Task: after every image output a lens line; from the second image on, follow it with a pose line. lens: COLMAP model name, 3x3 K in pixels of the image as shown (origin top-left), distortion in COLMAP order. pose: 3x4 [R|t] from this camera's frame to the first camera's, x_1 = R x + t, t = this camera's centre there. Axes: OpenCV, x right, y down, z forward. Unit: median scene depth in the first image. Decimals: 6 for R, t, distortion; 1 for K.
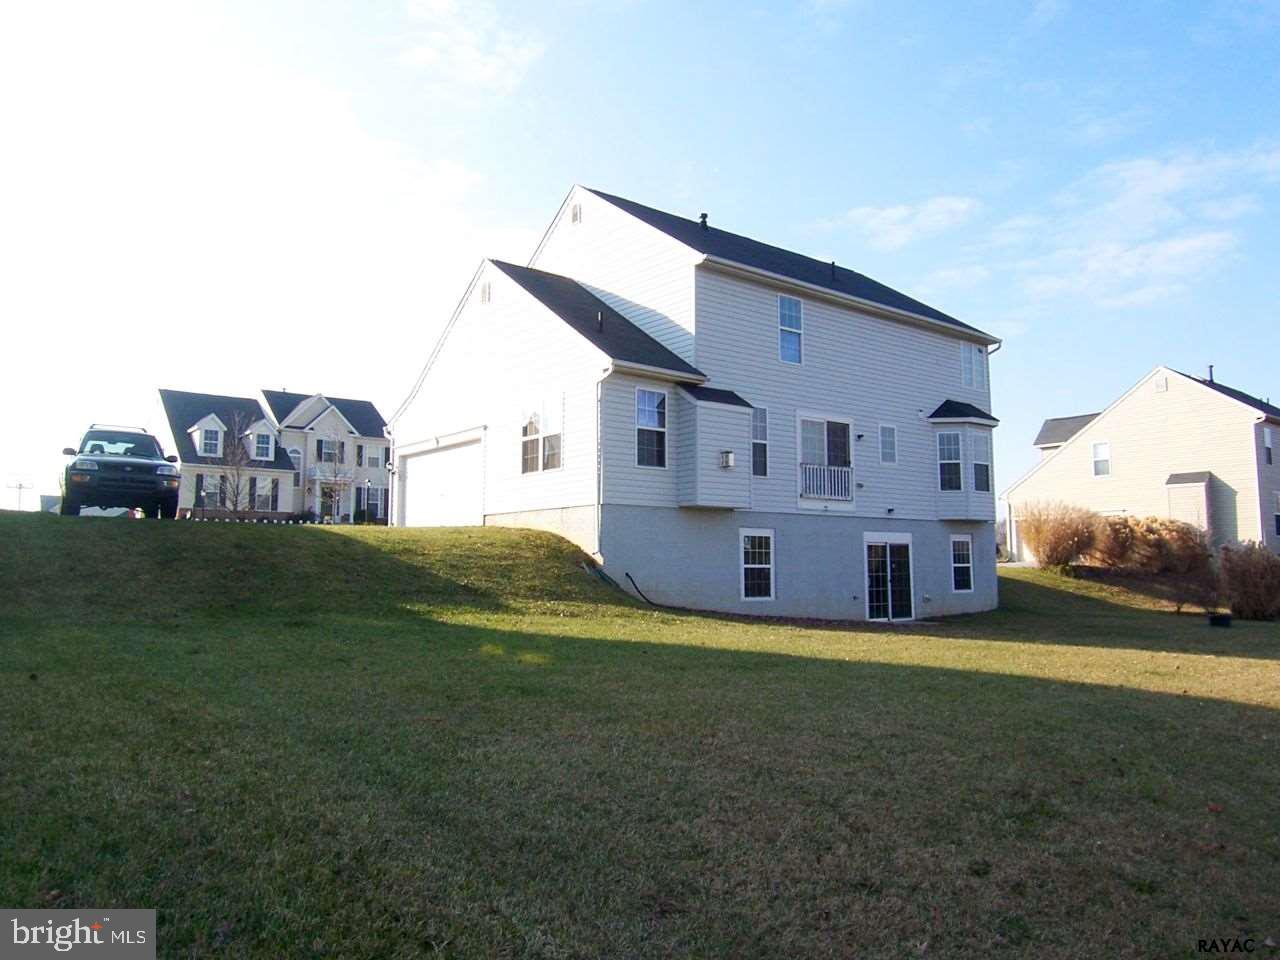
lens RADIAL K [[859.8, 0, 643.4], [0, 859.8, 488.1], [0, 0, 1]] dist [-0.029525, -0.017099]
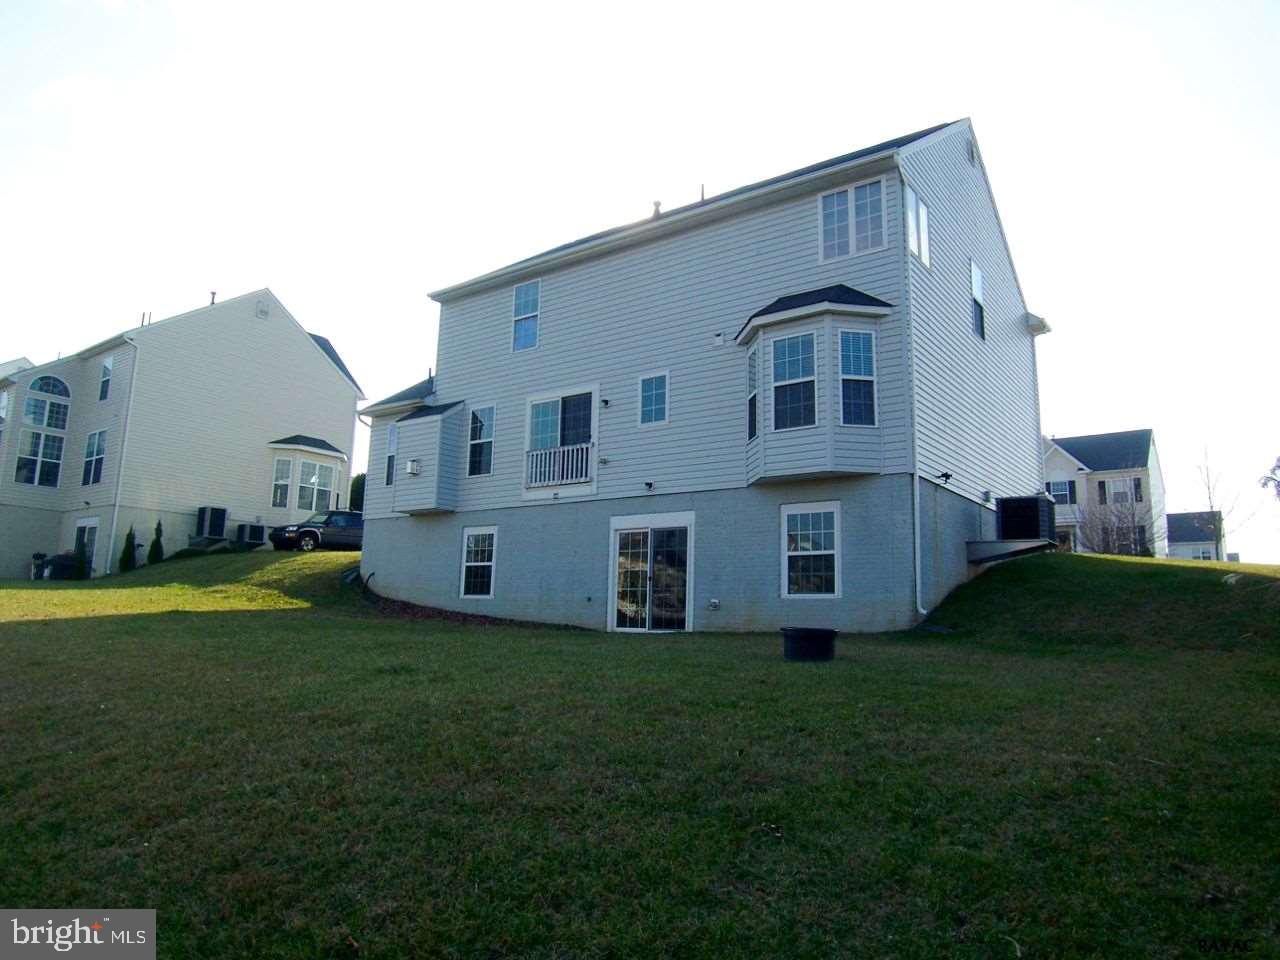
lens RADIAL K [[859.8, 0, 645.9], [0, 859.8, 469.6], [0, 0, 1]] dist [-0.029525, -0.017099]
pose [[0.306392, -0.166343, -0.937259, 1.061350], [0.060380, 0.986027, -0.155260, 0.138318], [0.949988, -0.009022, 0.312155, 0.810079]]
